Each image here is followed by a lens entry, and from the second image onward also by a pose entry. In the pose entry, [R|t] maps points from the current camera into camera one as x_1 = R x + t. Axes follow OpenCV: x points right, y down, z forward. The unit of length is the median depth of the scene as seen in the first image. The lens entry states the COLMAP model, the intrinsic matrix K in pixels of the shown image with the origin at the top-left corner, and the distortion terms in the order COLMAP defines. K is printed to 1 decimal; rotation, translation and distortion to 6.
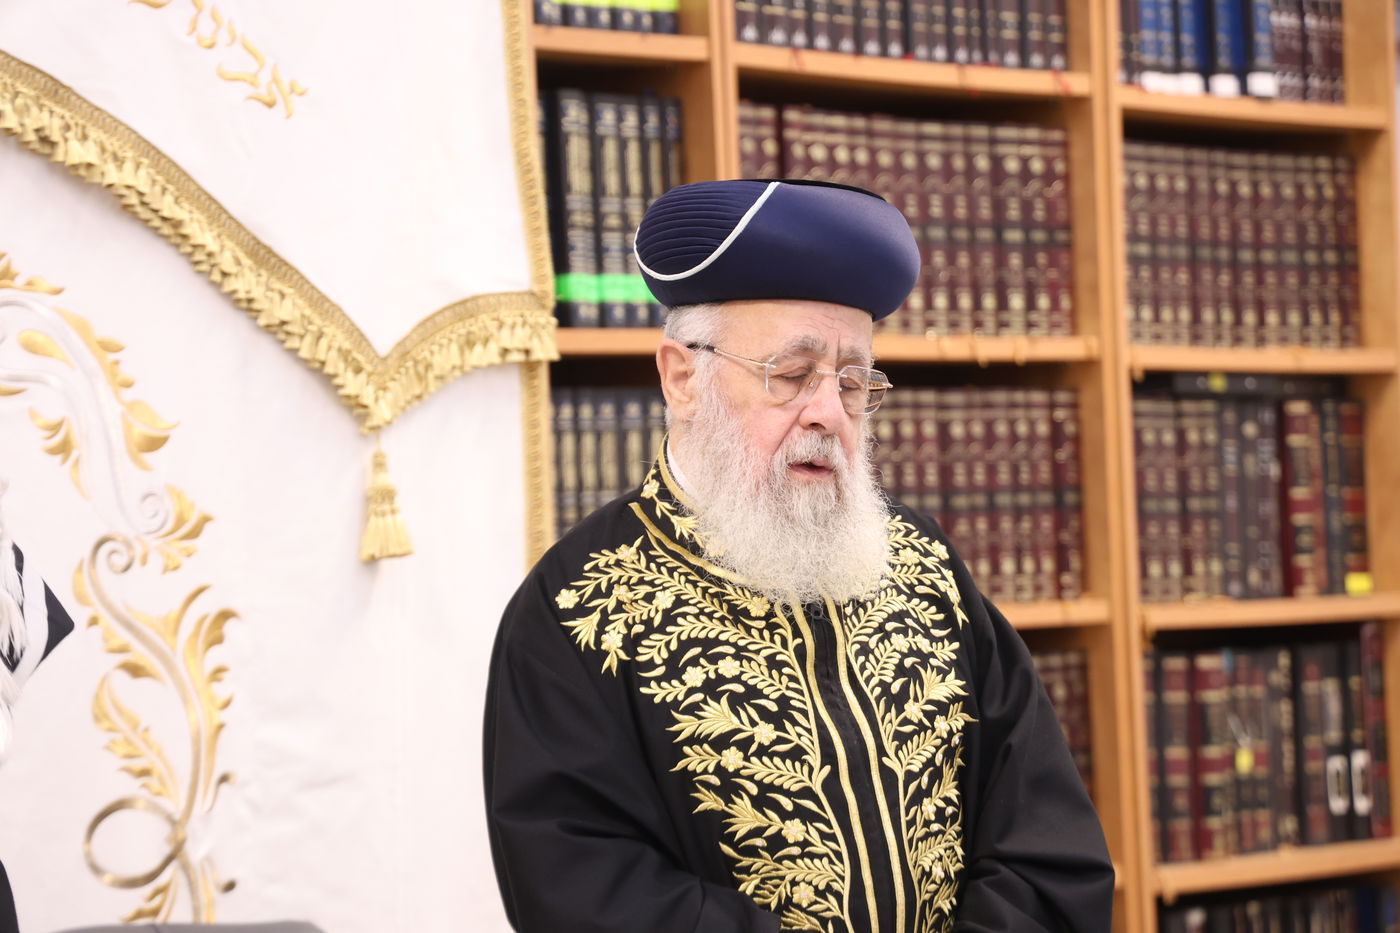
lens RADIAL K [[4157.4, 0, 725.5], [0, 4157.4, 445.8], [0, 0, 1]] dist [0.873130, 0.000000]
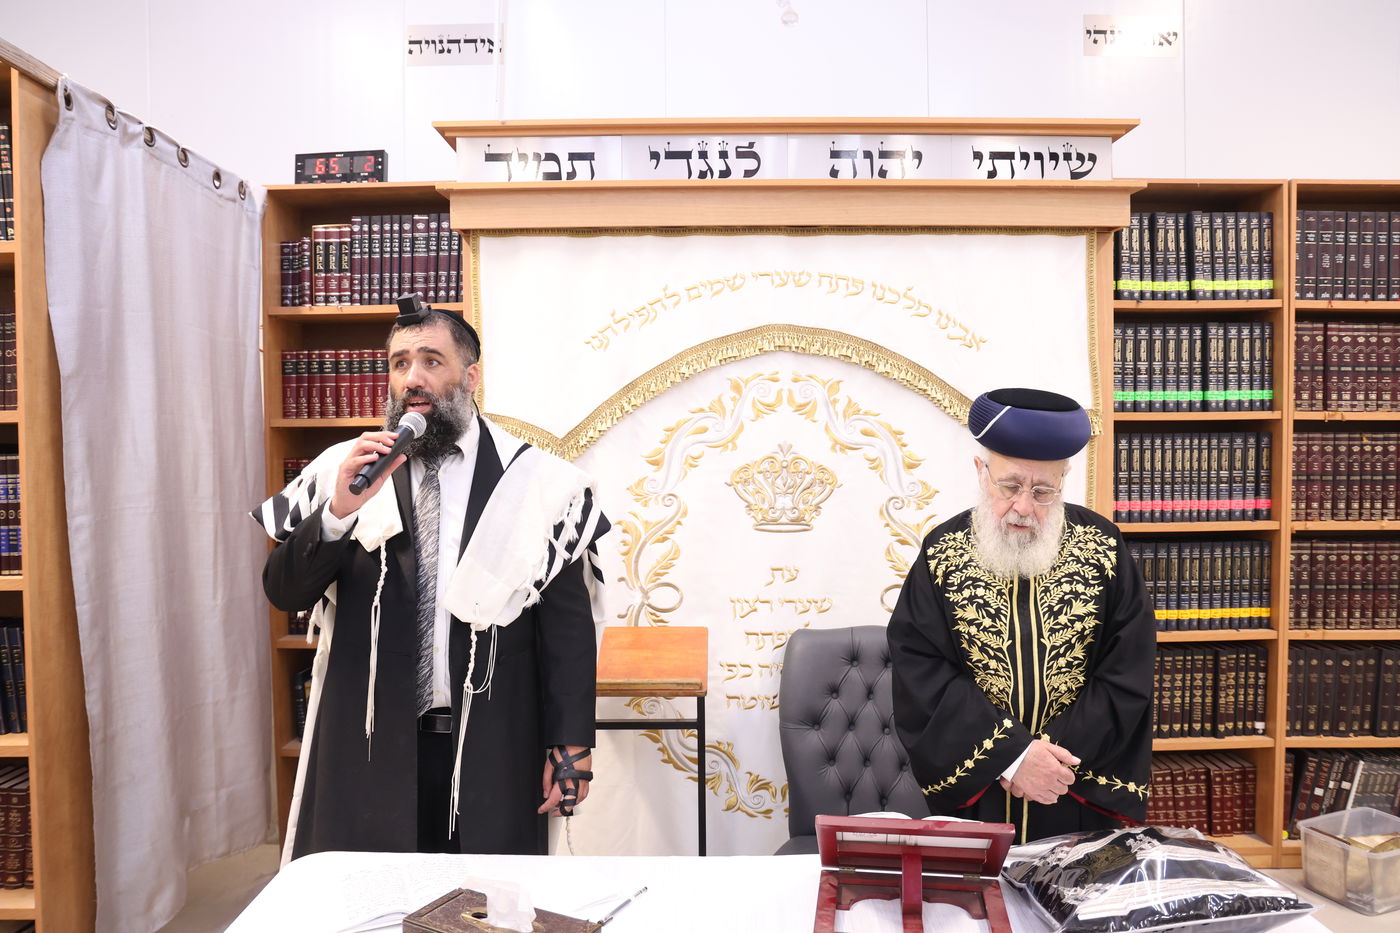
lens RADIAL K [[980.5, 0, 696.8], [0, 980.5, 466.7], [0, 0, 1]] dist [-0.067218, 0.056239]
pose [[0.683724, 0.057665, -0.727459, 0.185206], [-0.001961, 0.997014, 0.077190, -0.037923], [0.729738, -0.051351, 0.681795, 0.314363]]
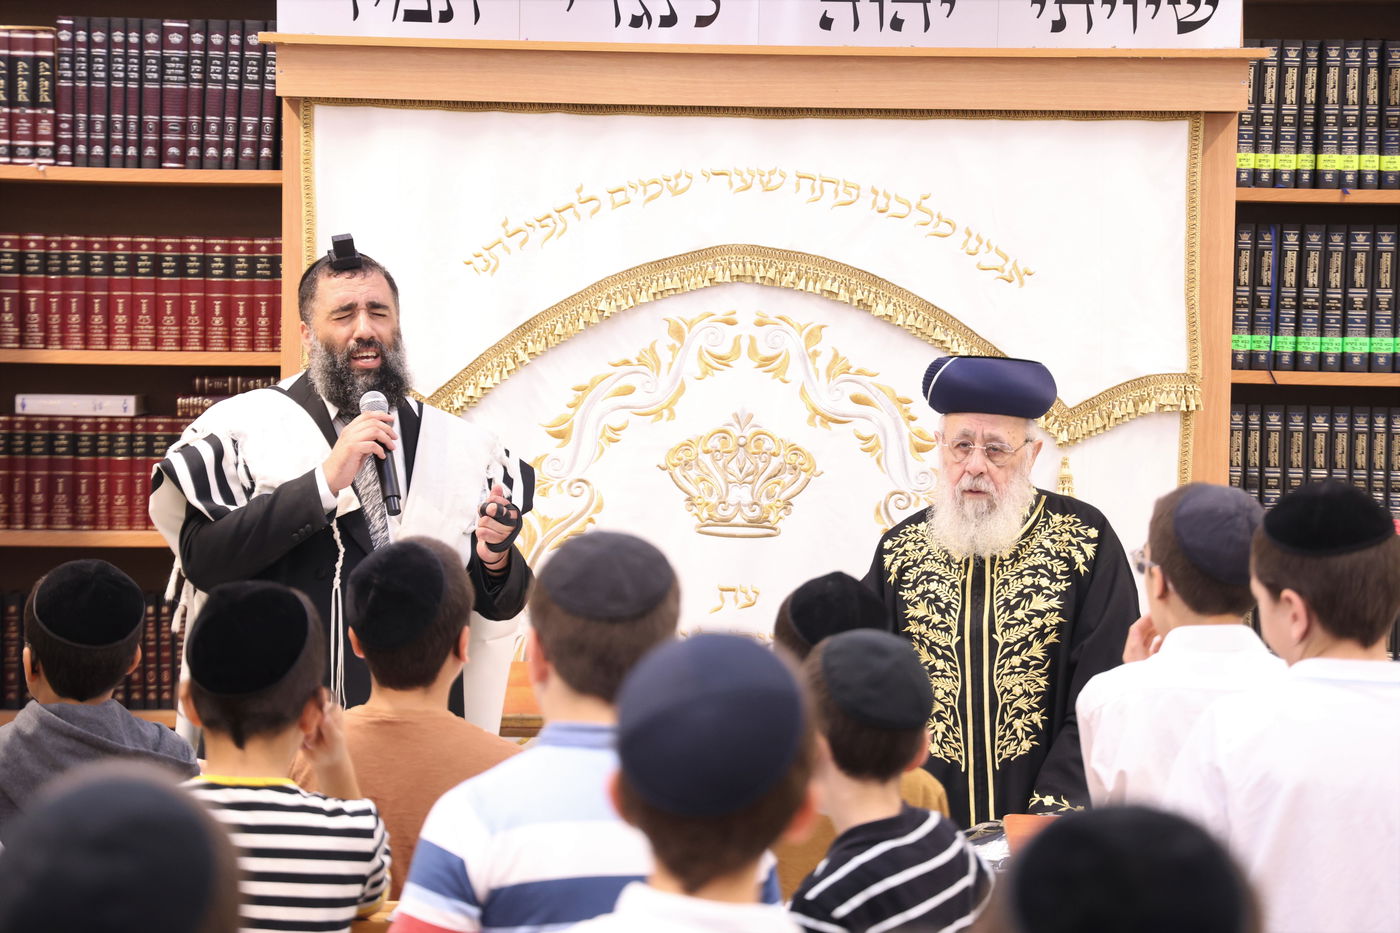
lens RADIAL K [[4157.4, 0, 718.4], [0, 4157.4, 519.8], [0, 0, 1]] dist [0.873130, 0.000000]
pose [[0.694414, 0.076099, -0.715541, 0.918891], [-0.028829, 0.996536, 0.078005, -0.089181], [0.718998, -0.033539, 0.694202, -0.358211]]
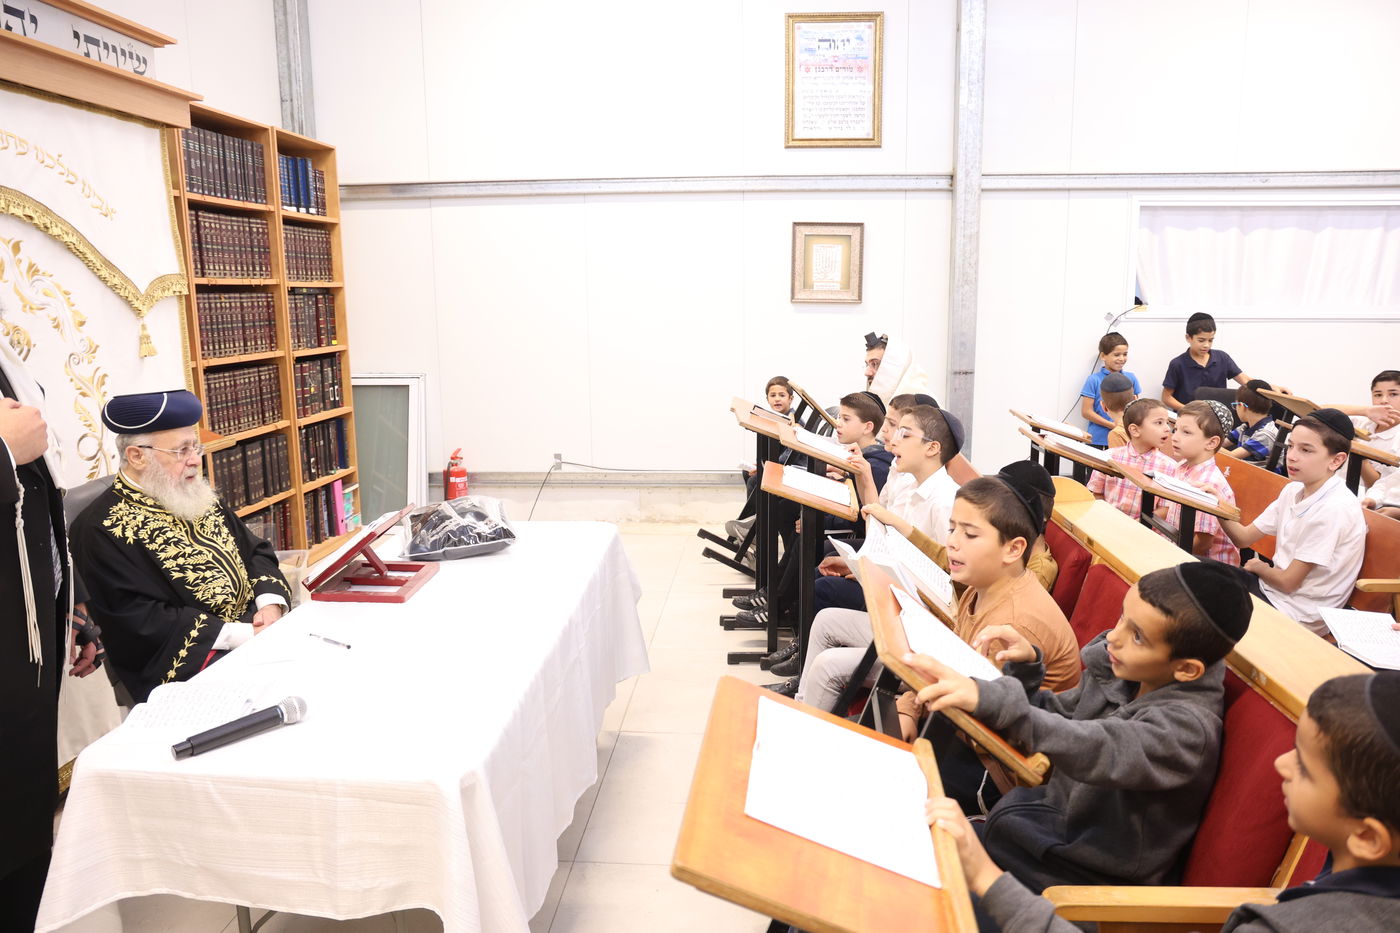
lens RADIAL K [[980.5, 0, 694.9], [0, 980.5, 468.6], [0, 0, 1]] dist [-0.067218, 0.056239]
pose [[0.796231, -0.075833, 0.600221, -0.154448], [-0.040207, 0.983287, 0.177568, -0.029844], [-0.603655, -0.165518, 0.779875, 0.097601]]
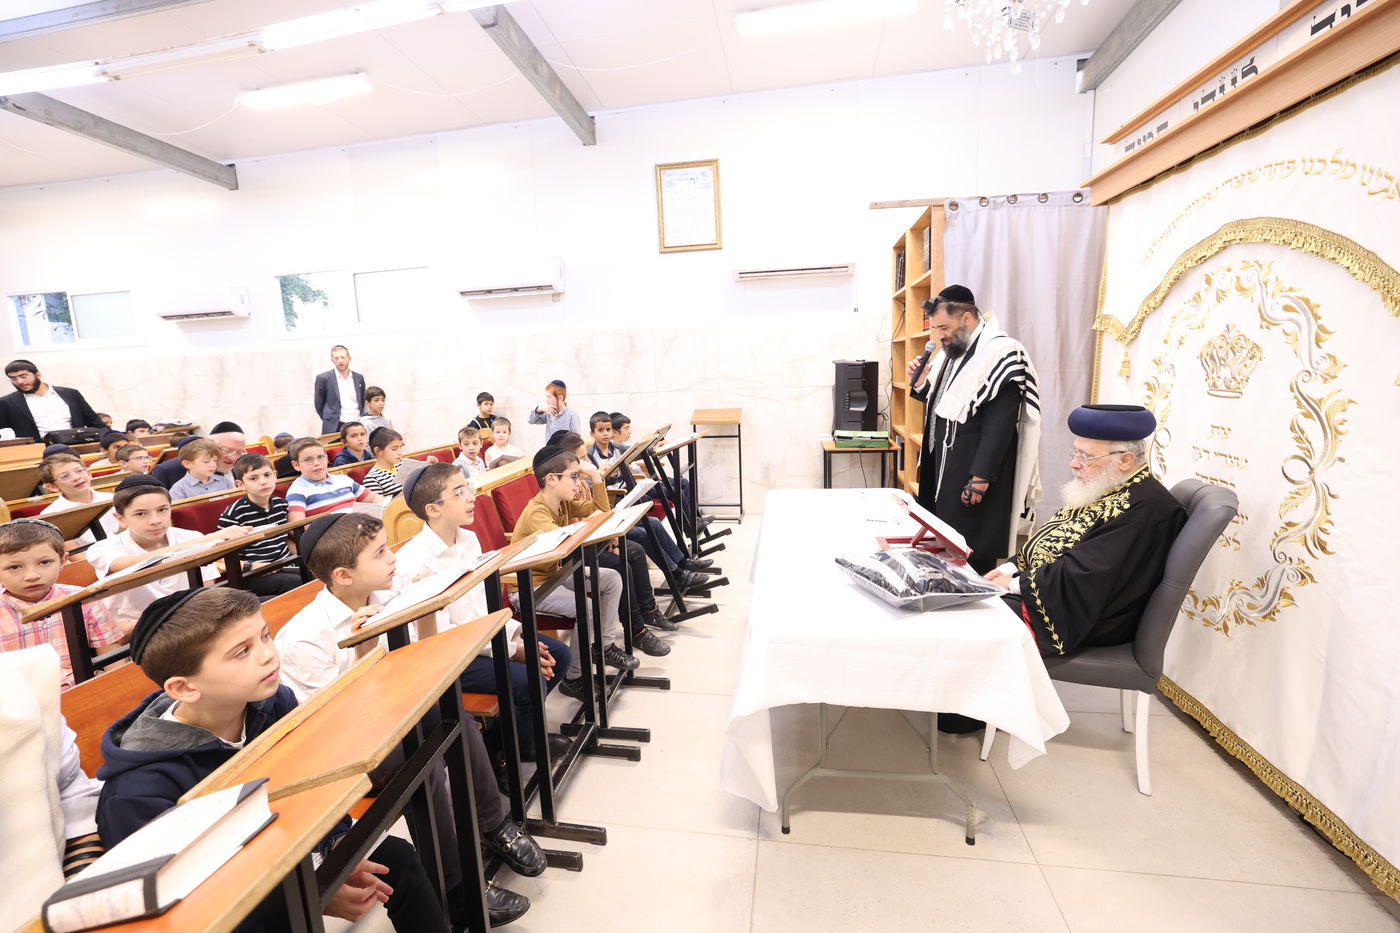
lens RADIAL K [[592.7, 0, 686.6], [0, 592.7, 452.2], [0, 0, 1]] dist [-0.031940, 0.007312]
pose [[-0.840272, 0.156810, -0.518993, 0.326261], [0.094991, 0.985033, 0.143827, -0.016257], [0.533779, 0.071554, -0.842592, 0.807539]]
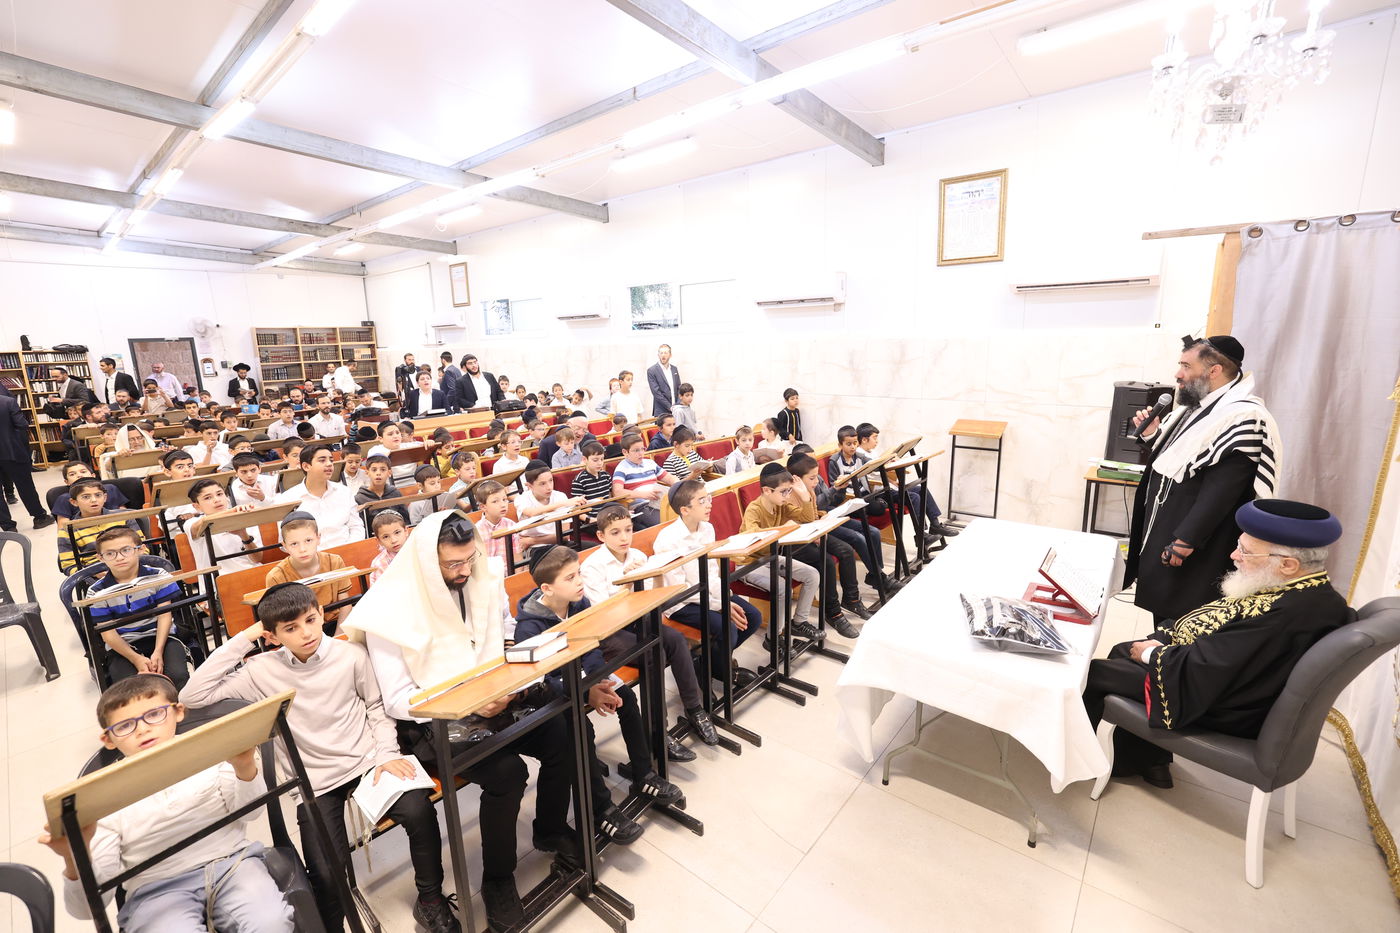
lens RADIAL K [[592.7, 0, 692.3], [0, 592.7, 457.1], [0, 0, 1]] dist [-0.031940, 0.007312]
pose [[-0.996141, 0.079510, -0.037154, 0.285787], [0.072343, 0.983585, 0.165307, -0.079601], [0.049688, 0.161981, -0.985542, 0.961680]]
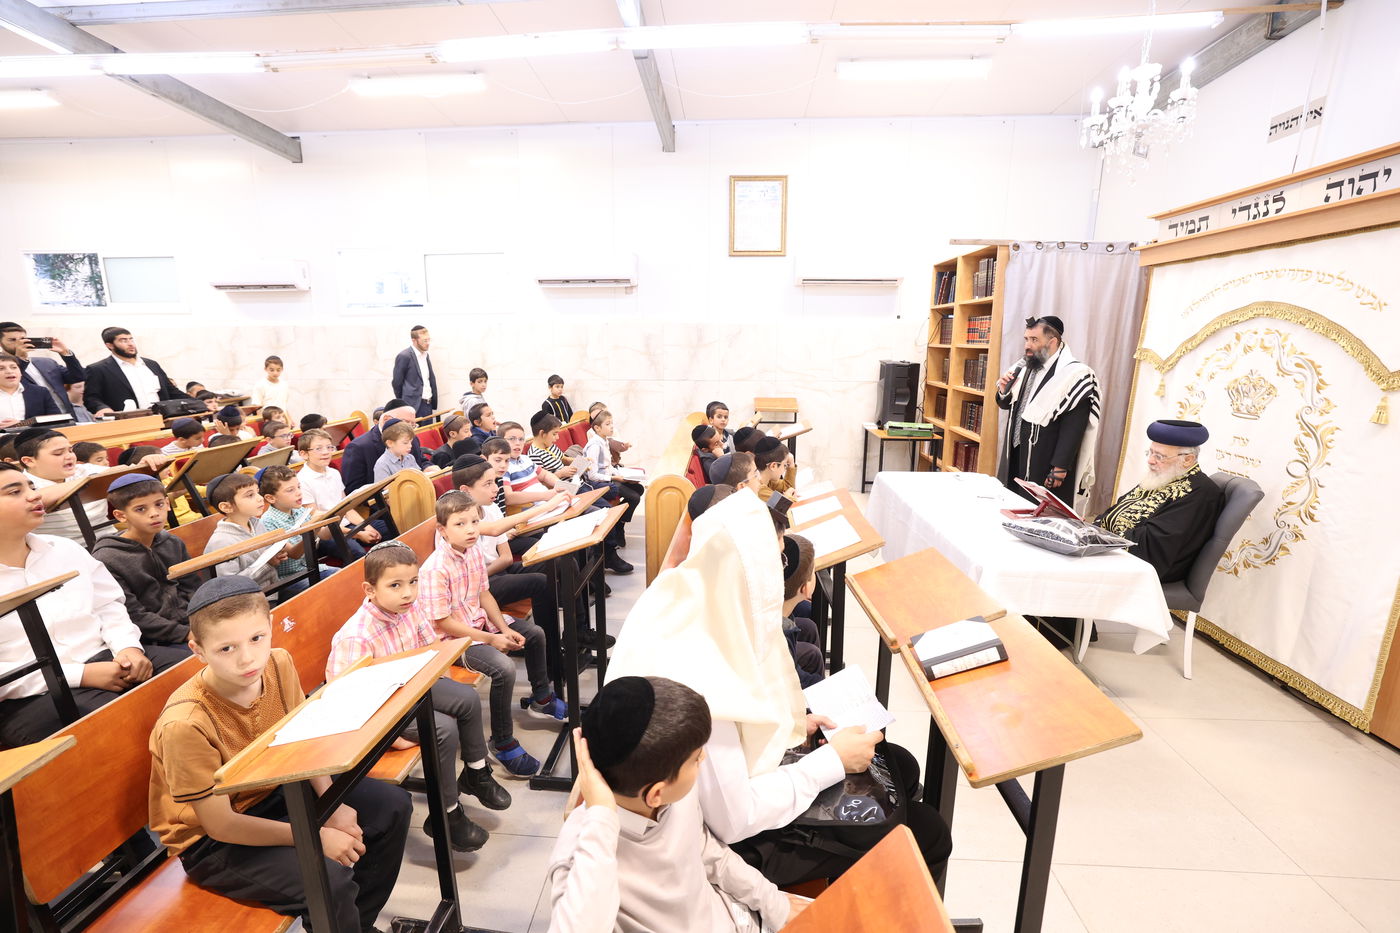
lens RADIAL K [[592.7, 0, 691.5], [0, 592.7, 455.3], [0, 0, 1]] dist [-0.031940, 0.007312]
pose [[-0.777678, 0.166181, -0.606301, 0.581145], [0.053296, 0.978385, 0.199805, -0.066856], [0.626400, 0.123070, -0.769725, 0.776179]]
